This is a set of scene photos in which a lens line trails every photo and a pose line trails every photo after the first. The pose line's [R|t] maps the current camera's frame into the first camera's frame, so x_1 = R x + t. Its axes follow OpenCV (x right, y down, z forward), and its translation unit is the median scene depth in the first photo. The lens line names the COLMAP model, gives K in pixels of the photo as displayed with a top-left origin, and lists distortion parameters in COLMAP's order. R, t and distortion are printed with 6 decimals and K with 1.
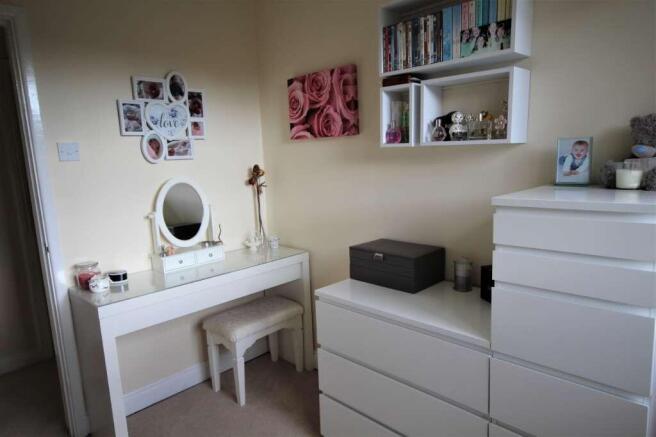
lens RADIAL K [[428.0, 0, 327.7], [0, 428.0, 218.7], [0, 0, 1]] dist [-0.006538, 0.000481]
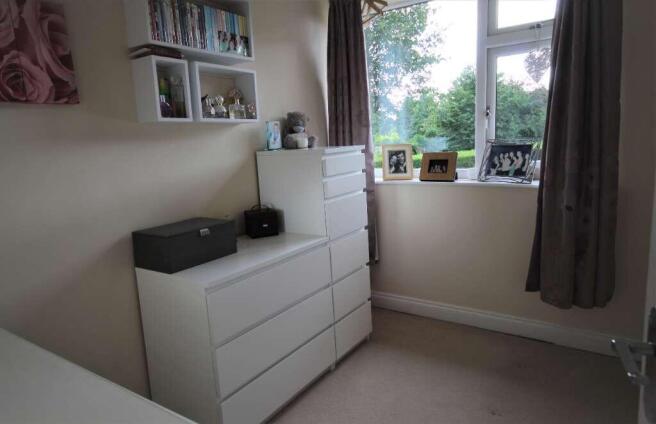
lens RADIAL K [[431.9, 0, 327.5], [0, 431.9, 211.7], [0, 0, 1]] dist [0.003272, 0.003014]
pose [[-0.201227, -0.106149, 0.973776, -0.903813], [0.219111, 0.964044, 0.150366, -0.042967], [-0.954724, 0.243623, -0.170733, 0.906485]]
